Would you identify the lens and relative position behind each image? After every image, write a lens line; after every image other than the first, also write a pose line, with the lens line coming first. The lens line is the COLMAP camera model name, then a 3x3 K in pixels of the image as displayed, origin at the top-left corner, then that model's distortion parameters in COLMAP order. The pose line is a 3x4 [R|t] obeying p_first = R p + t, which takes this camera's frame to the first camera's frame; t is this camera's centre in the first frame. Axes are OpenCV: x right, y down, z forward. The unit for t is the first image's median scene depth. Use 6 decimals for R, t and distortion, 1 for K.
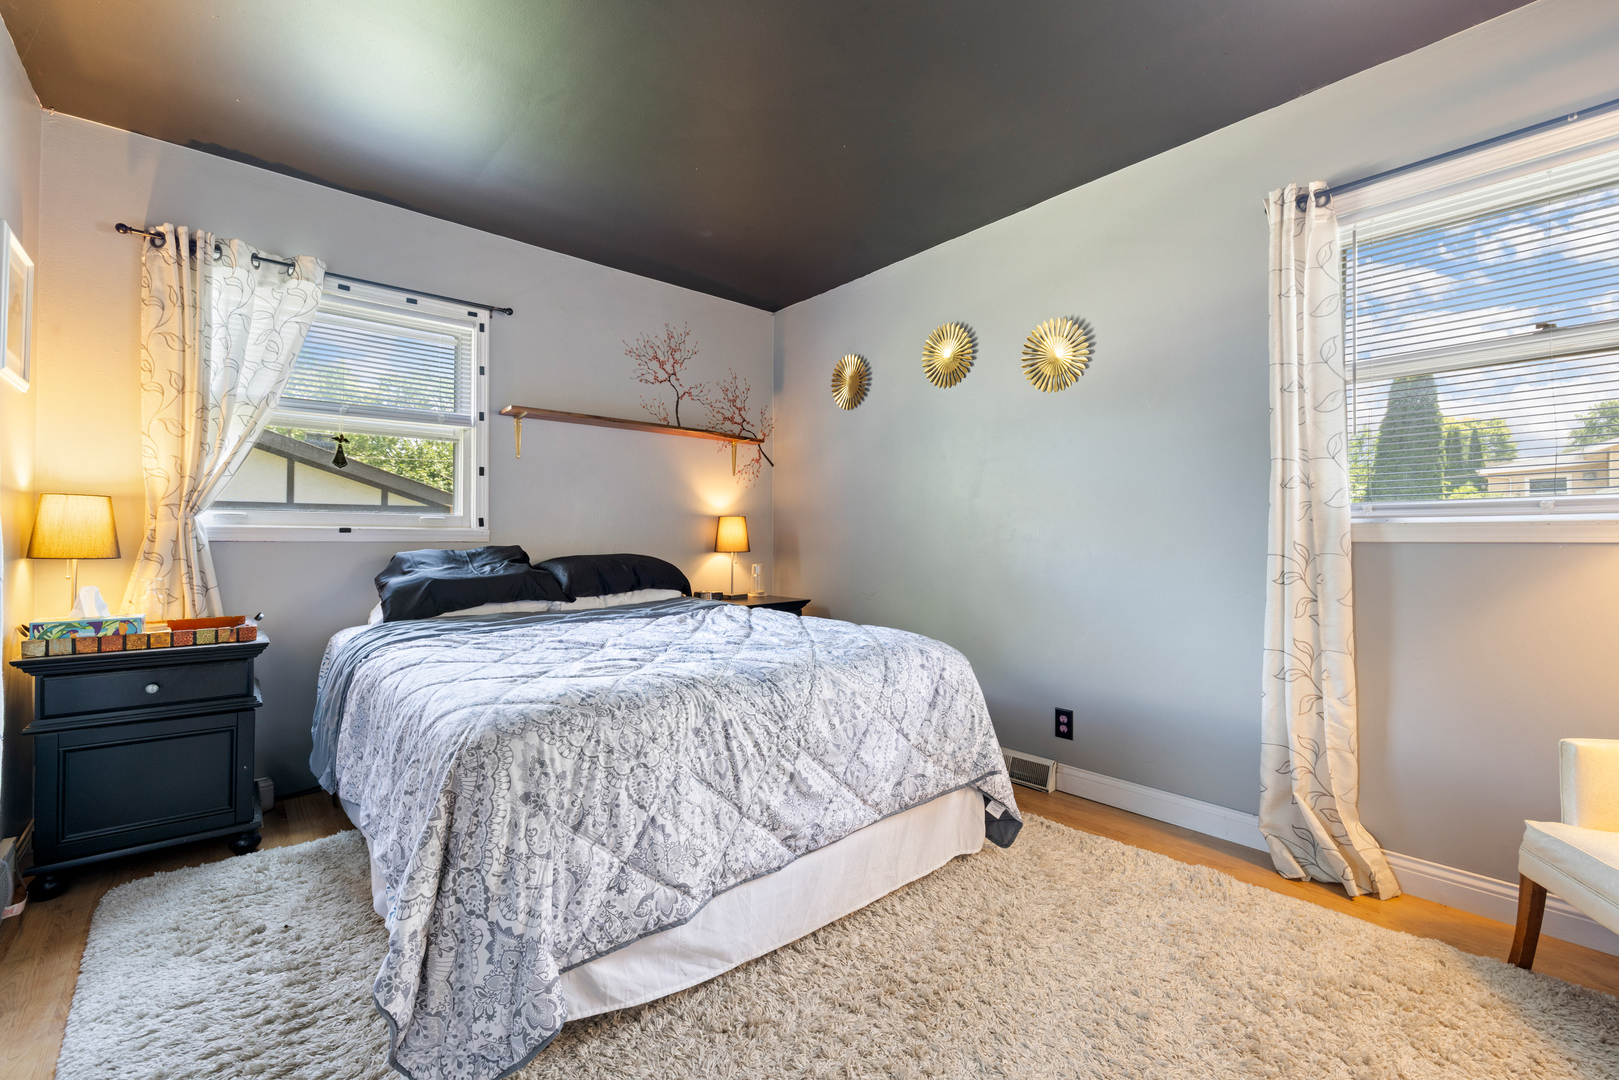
lens RADIAL K [[687.4, 0, 816.7], [0, 687.4, 533.9], [0, 0, 1]] dist [0.000758, 0.000306]
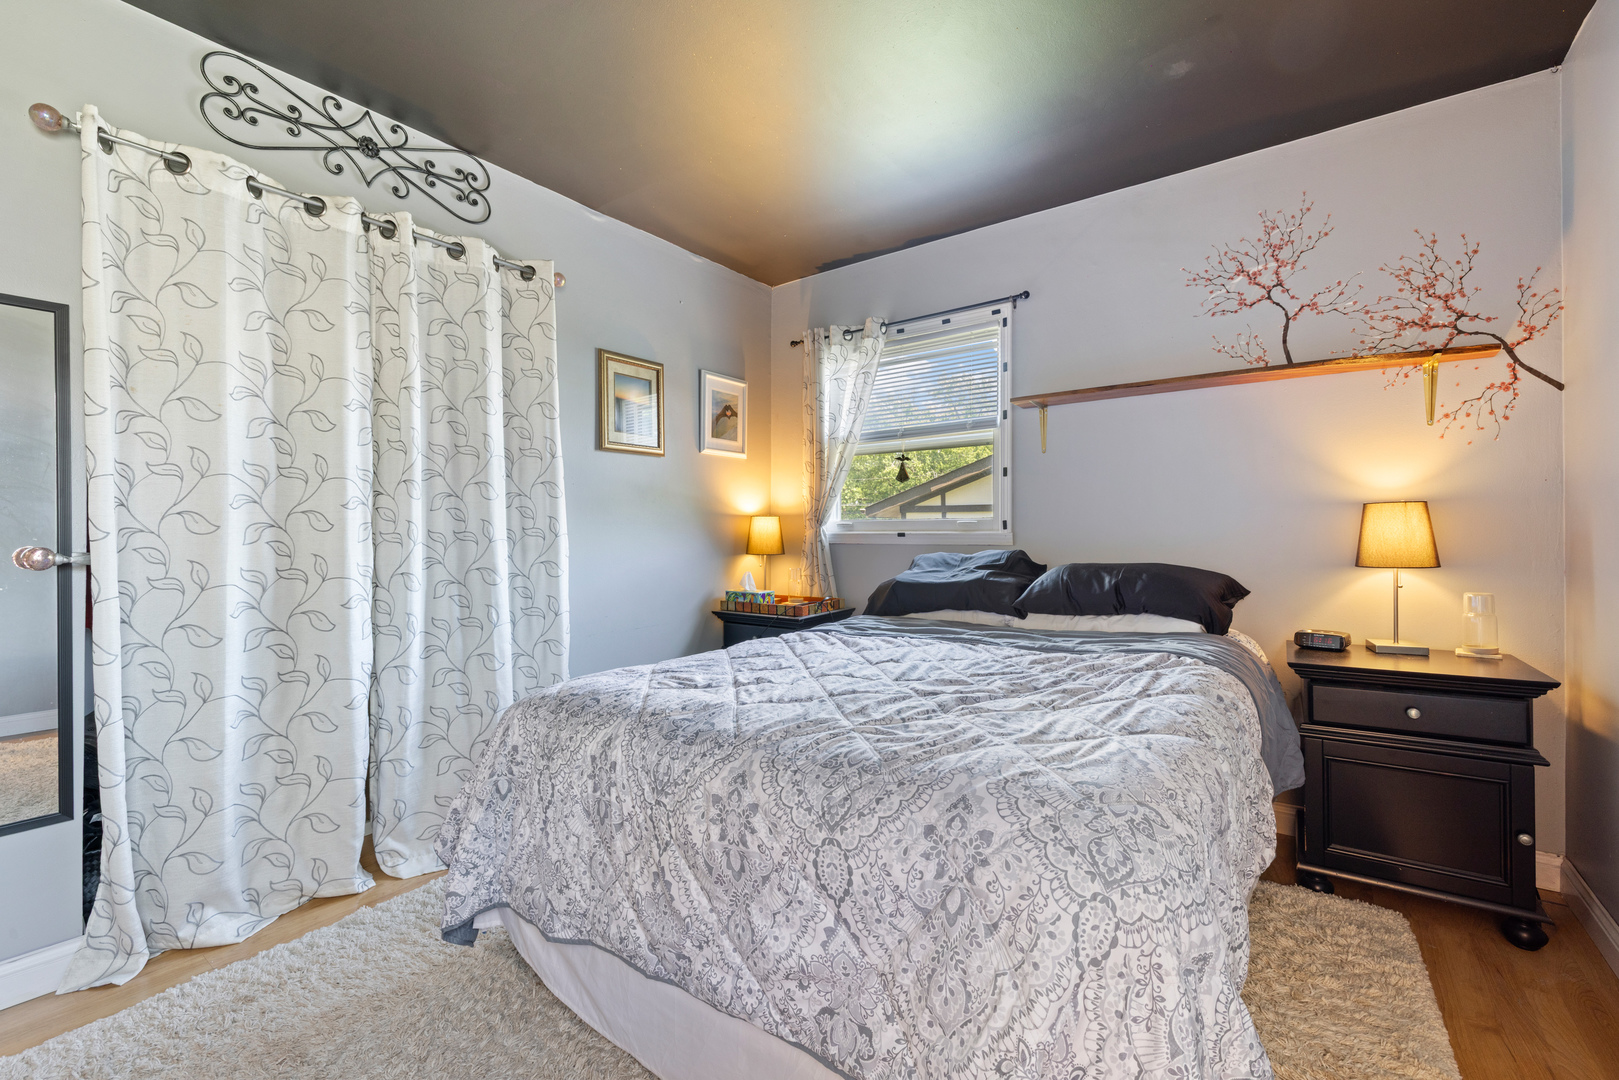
lens RADIAL K [[687.4, 0, 816.7], [0, 687.4, 533.9], [0, 0, 1]] dist [0.000758, 0.000306]
pose [[0.207905, 0.000546, -0.978149, 0.401012], [0.016473, 0.999856, 0.004060, -0.012666], [0.978010, -0.016957, 0.207866, 0.541519]]
